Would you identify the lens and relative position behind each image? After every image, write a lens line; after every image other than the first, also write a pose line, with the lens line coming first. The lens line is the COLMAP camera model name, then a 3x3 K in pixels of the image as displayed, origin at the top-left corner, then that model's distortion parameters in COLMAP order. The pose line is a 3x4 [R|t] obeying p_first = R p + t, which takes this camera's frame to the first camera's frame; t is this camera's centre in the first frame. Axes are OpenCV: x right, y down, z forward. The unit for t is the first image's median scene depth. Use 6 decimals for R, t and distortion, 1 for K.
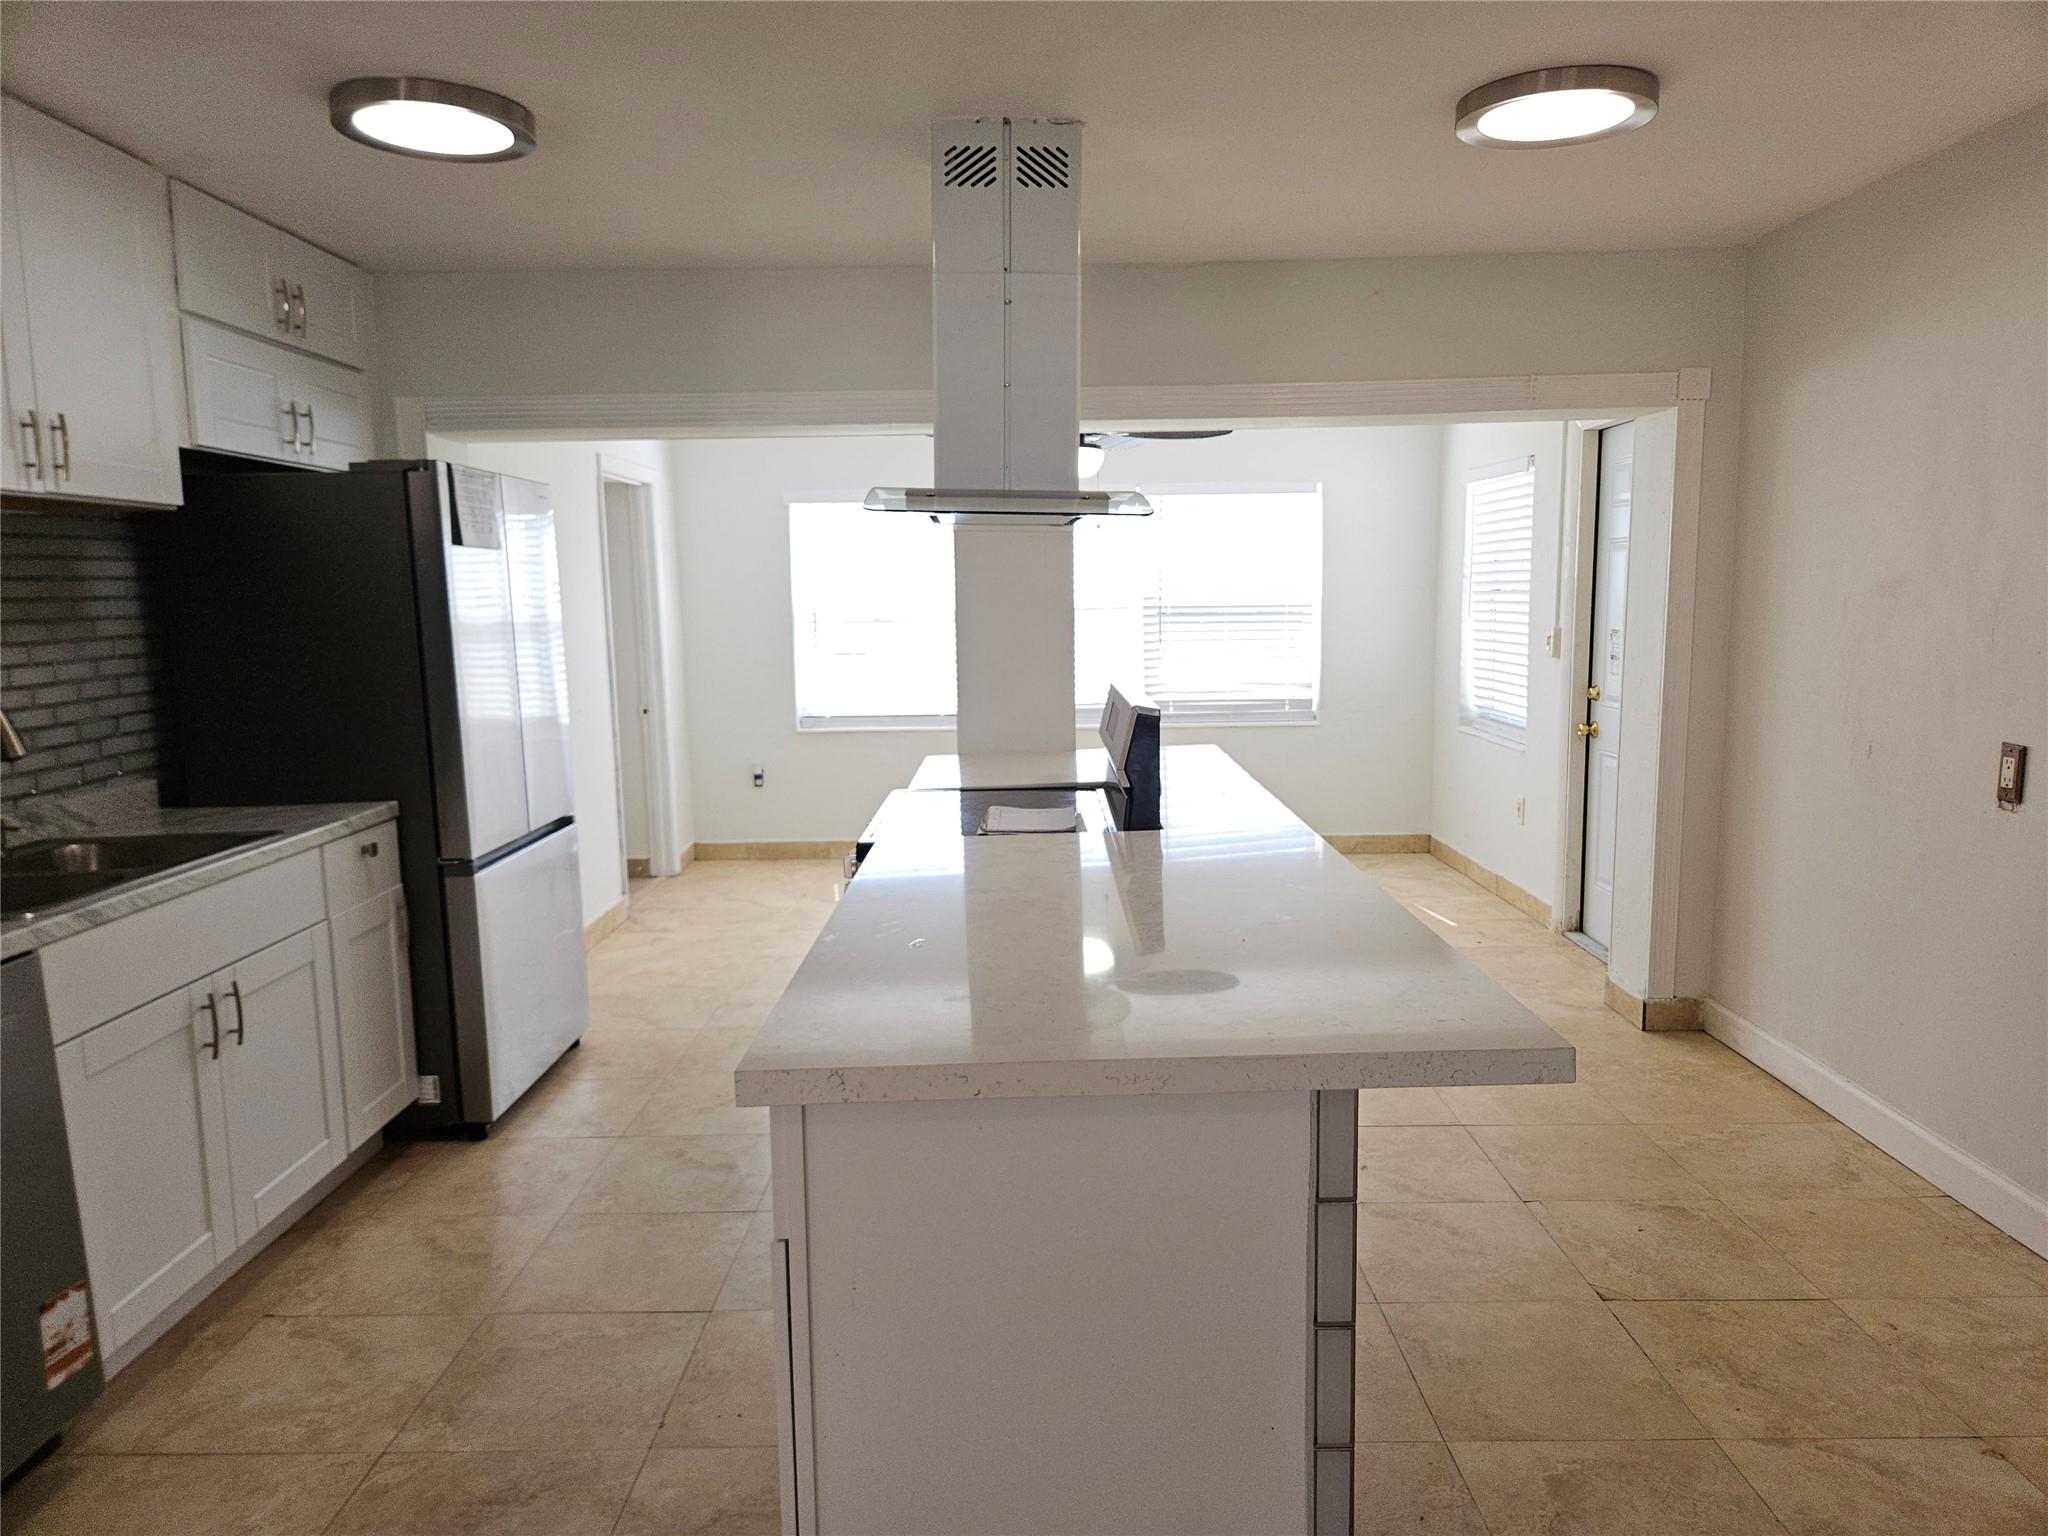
lens RADIAL K [[1368.1, 0, 1031.5], [0, 1368.1, 774.2], [0, 0, 1]] dist [0.067963, -0.066443]
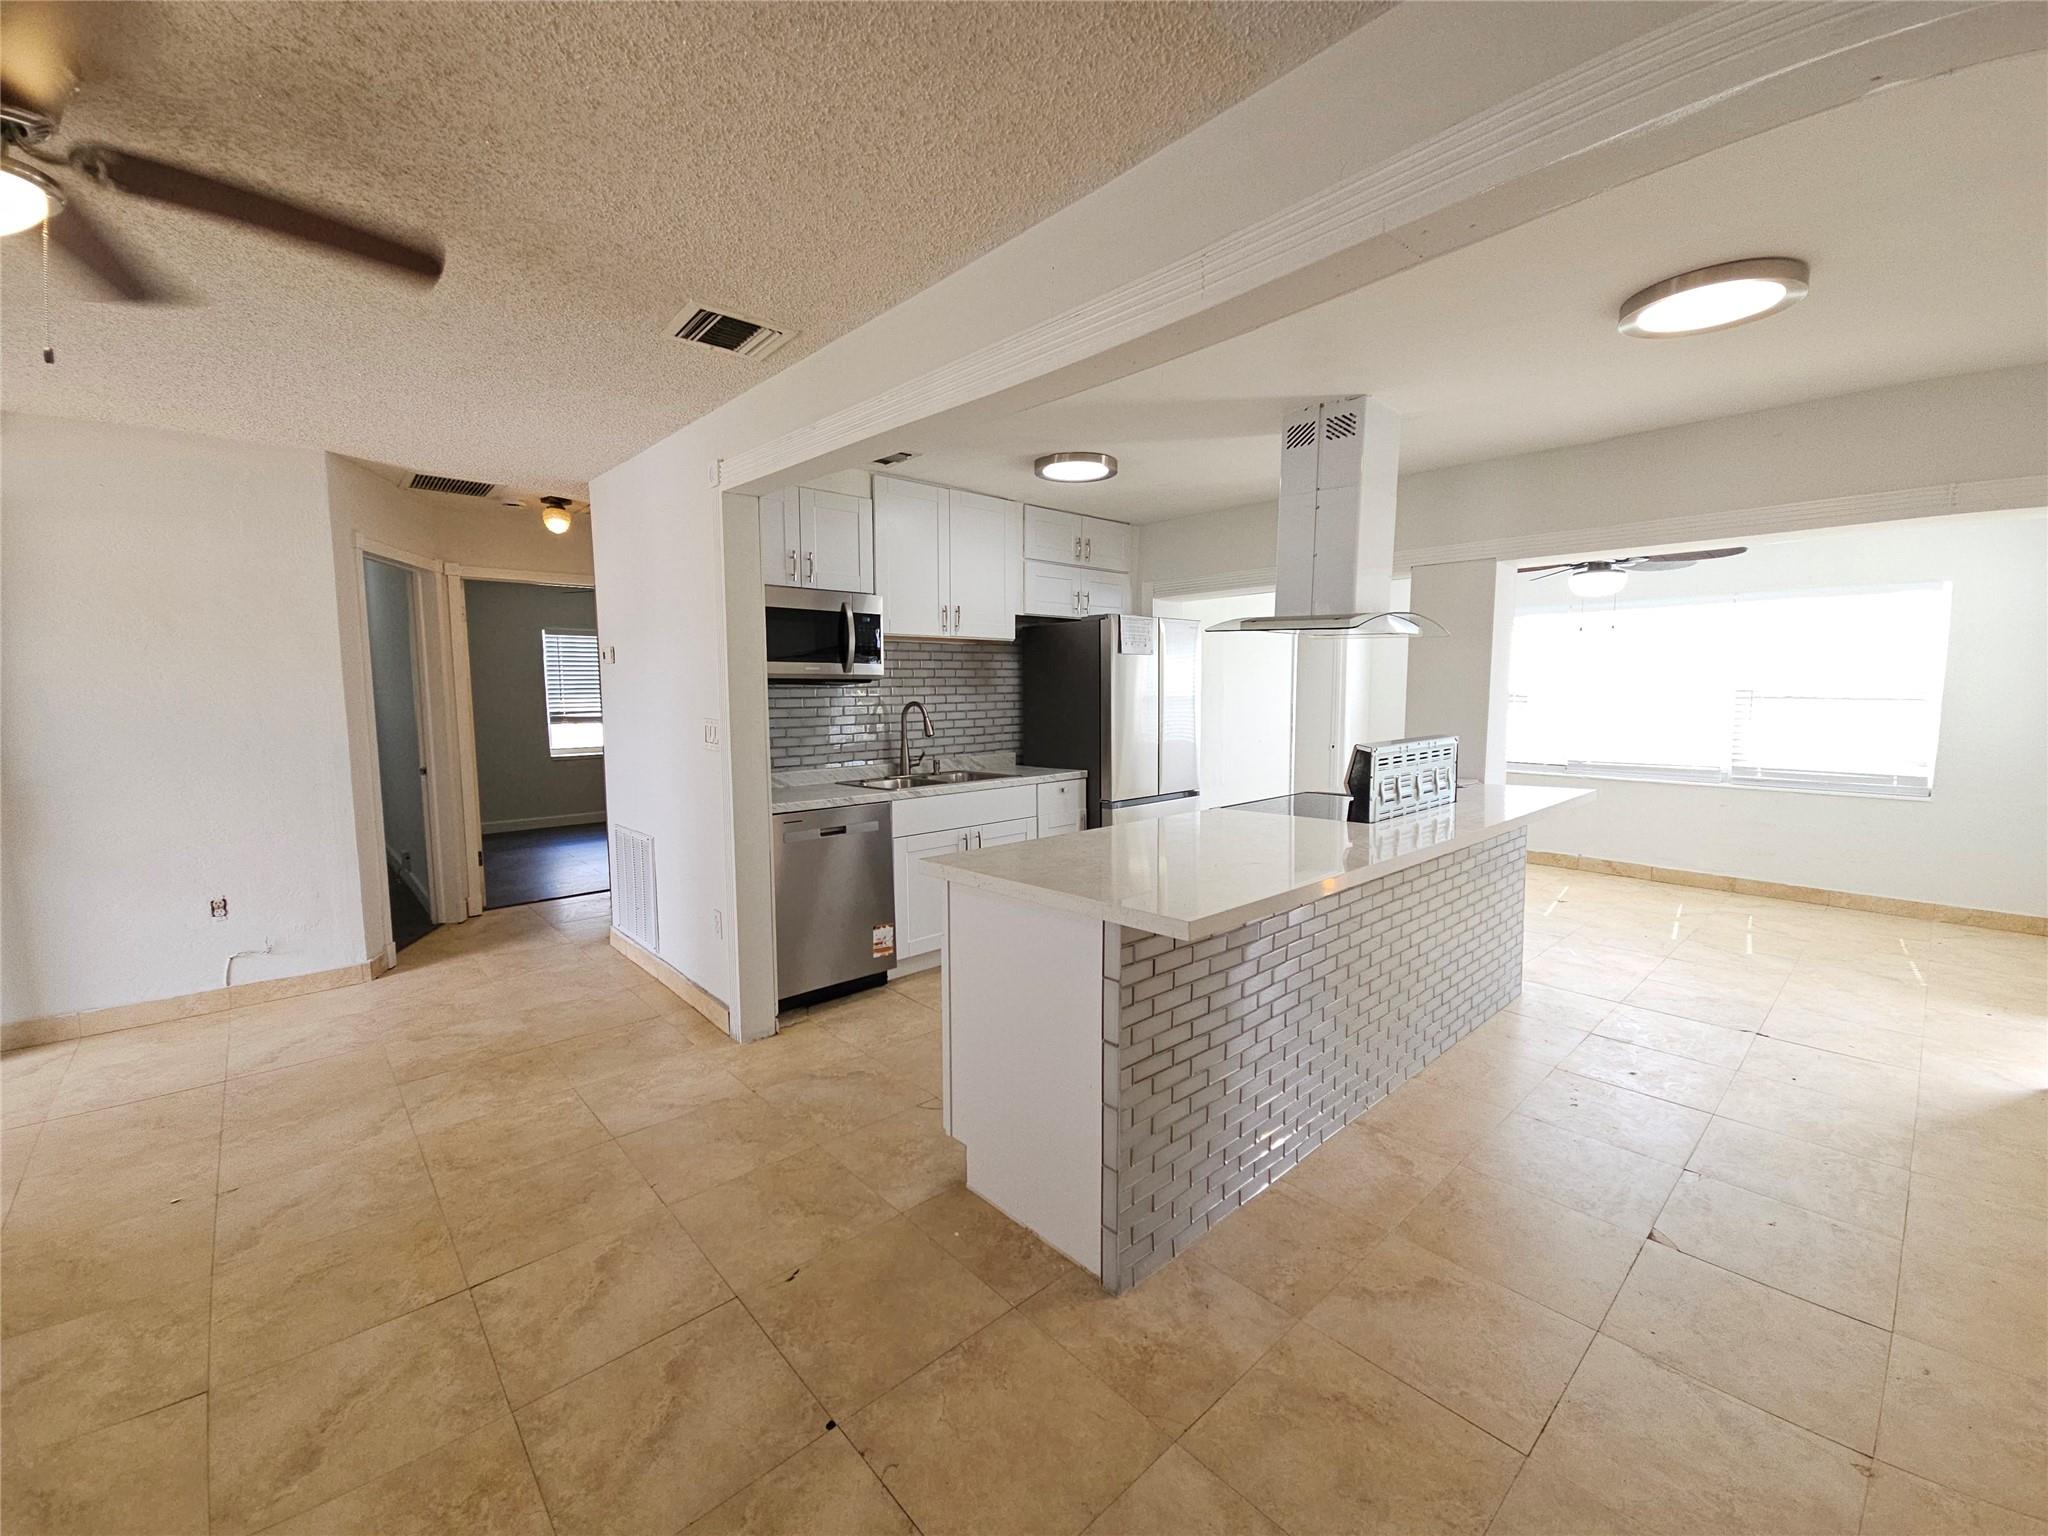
lens RADIAL K [[836.2, 0, 1020.3], [0, 836.2, 769.1], [0, 0, 1]] dist [0.001474, 0.000128]
pose [[0.672667, 0.087311, -0.734776, 0.443974], [-0.104938, 0.994234, 0.022074, -0.001067], [0.732466, 0.062257, 0.677951, 0.032779]]
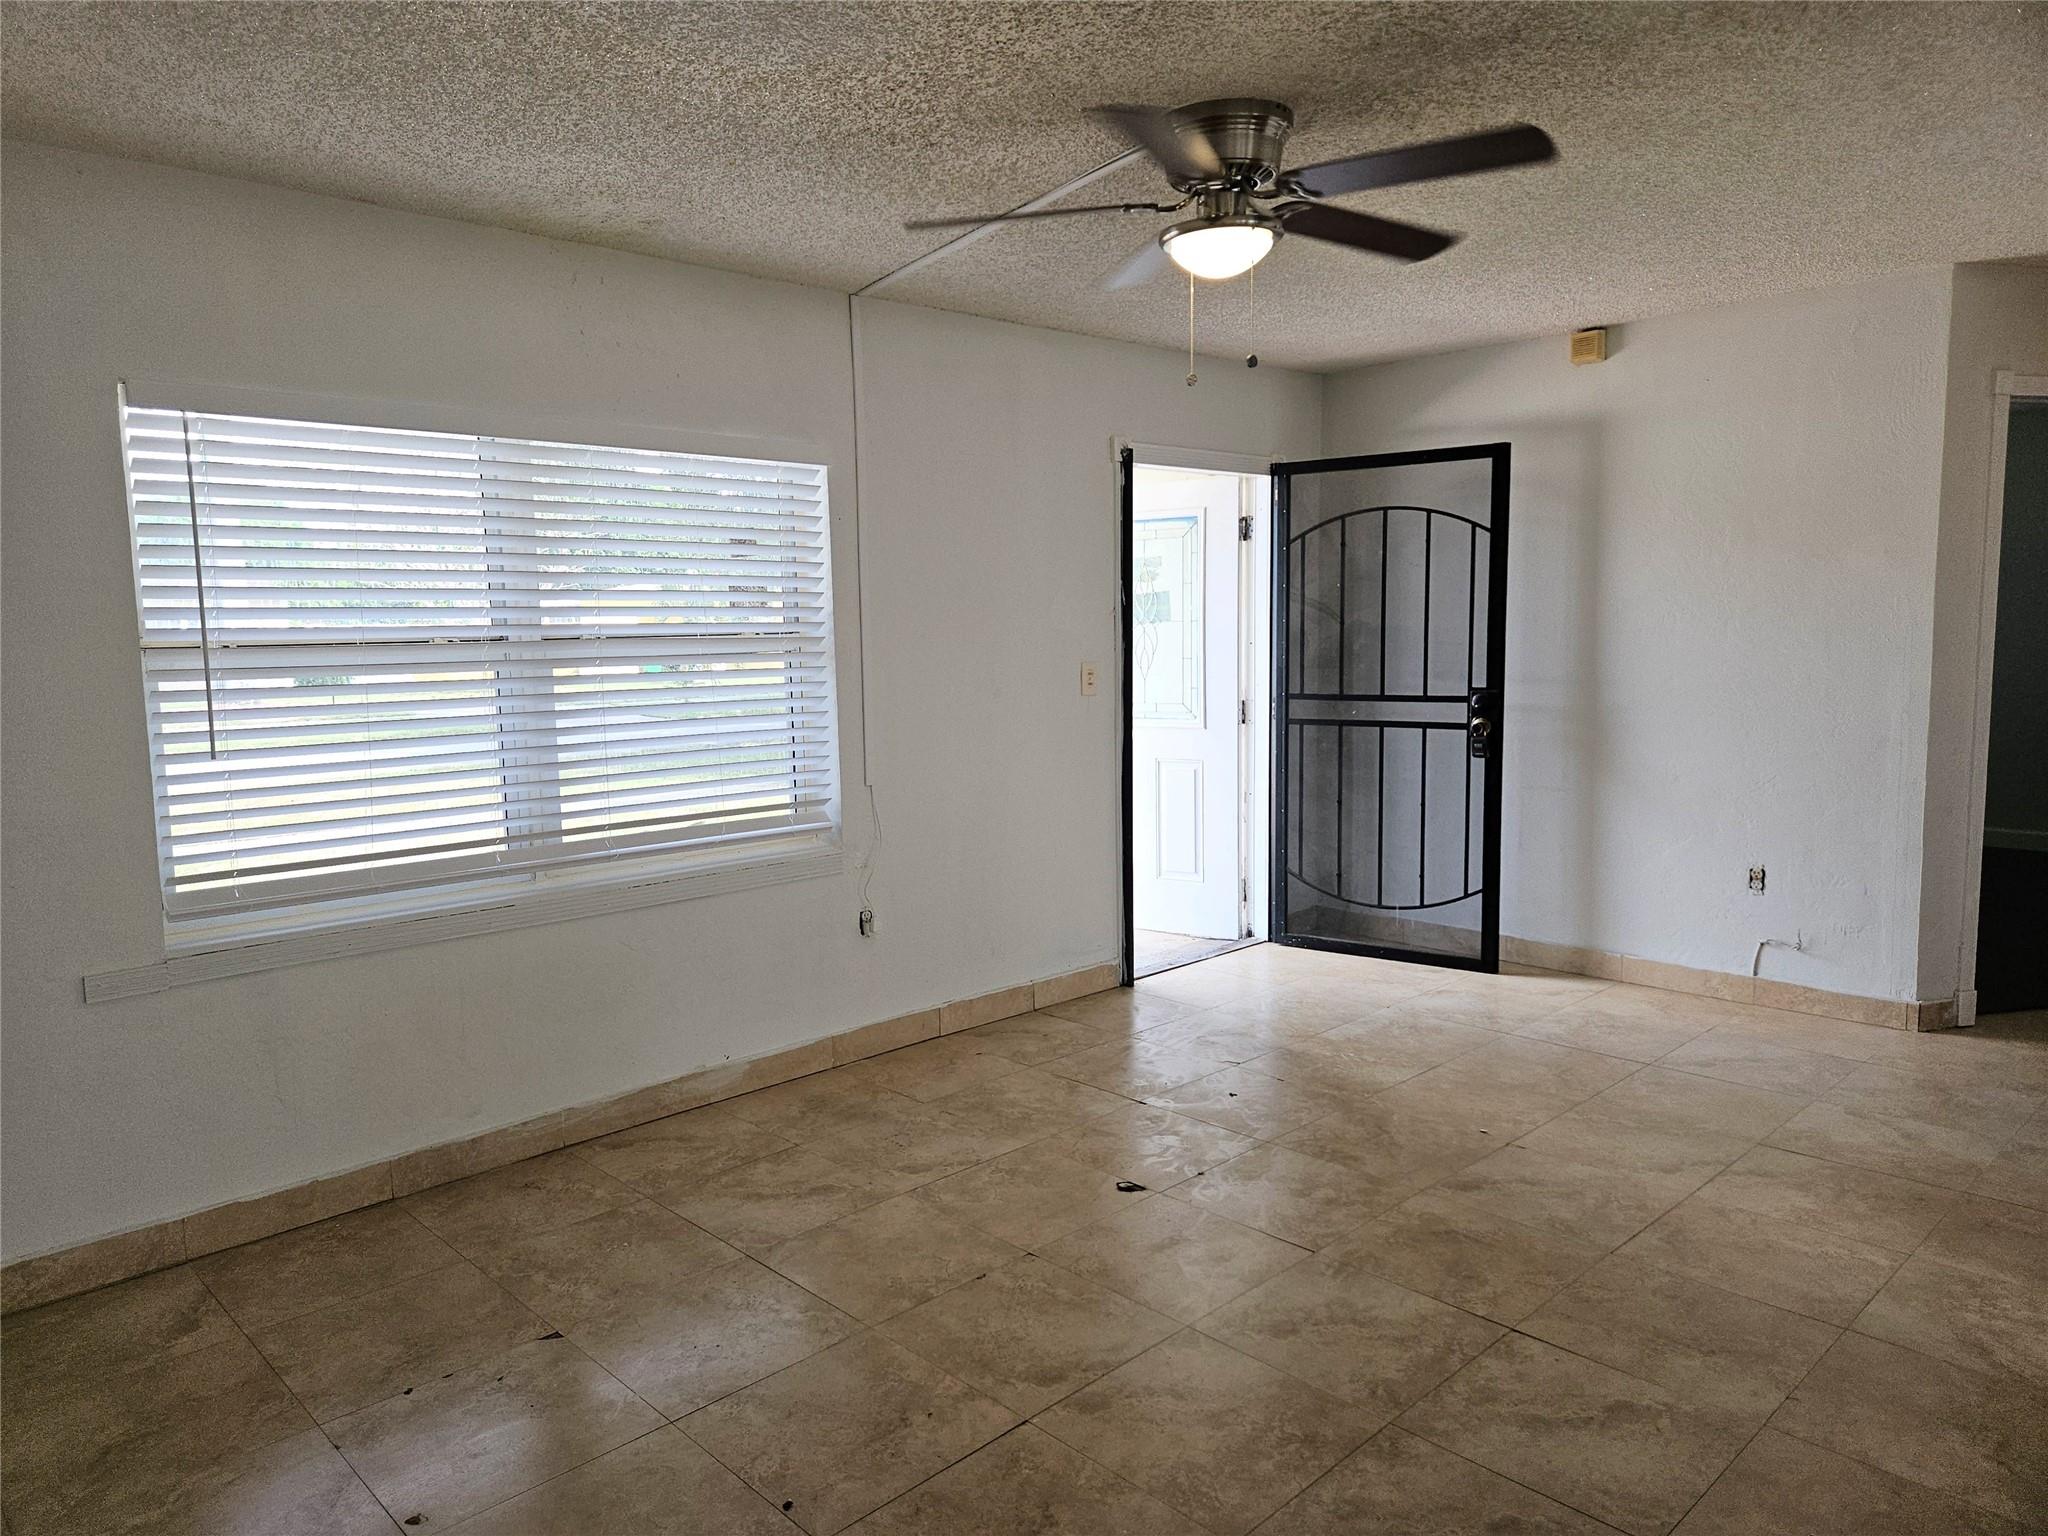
lens RADIAL K [[1357.6, 0, 991.2], [0, 1357.6, 769.9], [0, 0, 1]] dist [0.043990, -0.001954]
pose [[-0.729871, 0.103888, -0.675645, 0.522563], [-0.058995, 0.975124, 0.213666, -0.062087], [0.681034, 0.195808, -0.705586, 0.451048]]
